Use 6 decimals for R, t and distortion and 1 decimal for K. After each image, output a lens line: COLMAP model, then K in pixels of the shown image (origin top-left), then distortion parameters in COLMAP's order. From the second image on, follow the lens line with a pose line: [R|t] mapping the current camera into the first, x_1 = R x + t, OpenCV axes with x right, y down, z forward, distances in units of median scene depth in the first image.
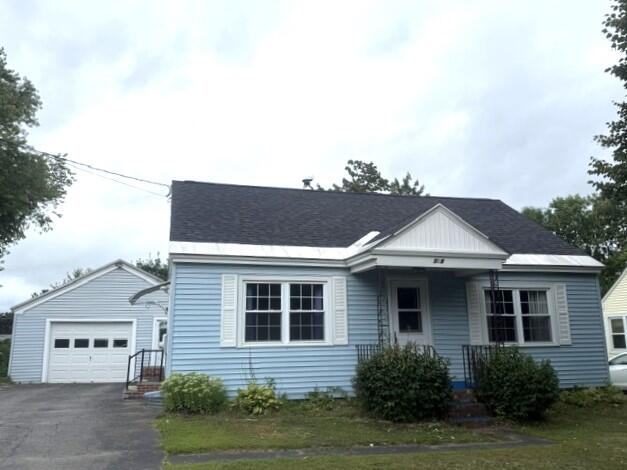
lens RADIAL K [[532.8, 0, 313.5], [0, 532.8, 235.0], [0, 0, 1]] dist [0.147219, -0.266581]
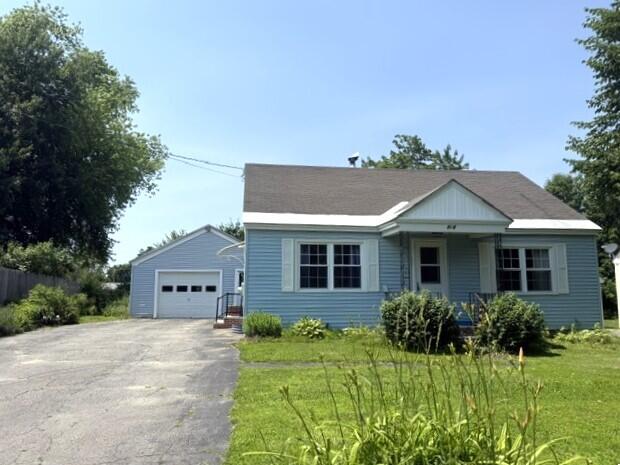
lens RADIAL K [[461.6, 0, 310.0], [0, 461.6, 232.5], [0, 0, 1]] dist [0.117853, 0.000197]
pose [[0.991801, -0.005986, -0.127650, 0.037982], [0.015233, 0.997318, 0.071585, -0.017844], [0.126879, -0.072943, 0.989233, -0.105424]]
